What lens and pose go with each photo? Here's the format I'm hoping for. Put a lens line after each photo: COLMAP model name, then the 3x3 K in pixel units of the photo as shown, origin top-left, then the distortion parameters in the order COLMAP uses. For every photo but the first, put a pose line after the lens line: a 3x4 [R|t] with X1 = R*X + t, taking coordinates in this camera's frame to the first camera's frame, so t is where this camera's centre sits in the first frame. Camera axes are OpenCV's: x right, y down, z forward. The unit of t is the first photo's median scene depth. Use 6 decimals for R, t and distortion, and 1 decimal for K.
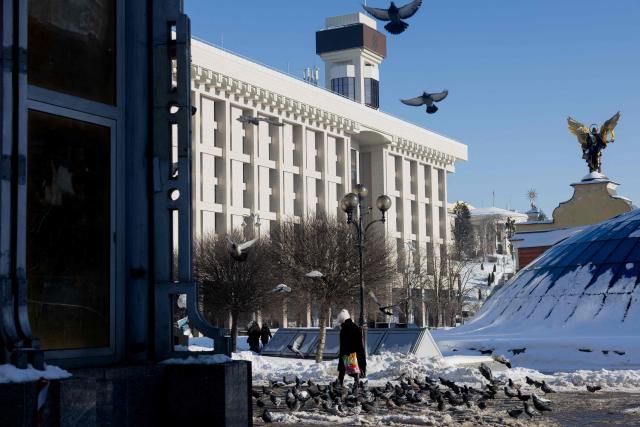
lens RADIAL K [[1095.7, 0, 320.0], [0, 1095.7, 213.5], [0, 0, 1]] dist [0.159960, -0.044652]
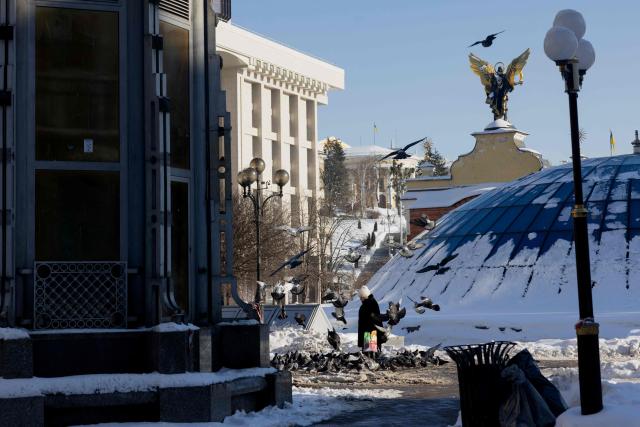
lens RADIAL K [[1095.7, 0, 320.0], [0, 1095.7, 213.5], [0, 0, 1]] dist [0.159960, -0.044652]
pose [[0.995926, 0.006971, 0.089905, 0.046972], [-0.008844, 0.999752, 0.020448, 0.023047], [-0.089740, -0.021160, 0.995740, 0.223365]]
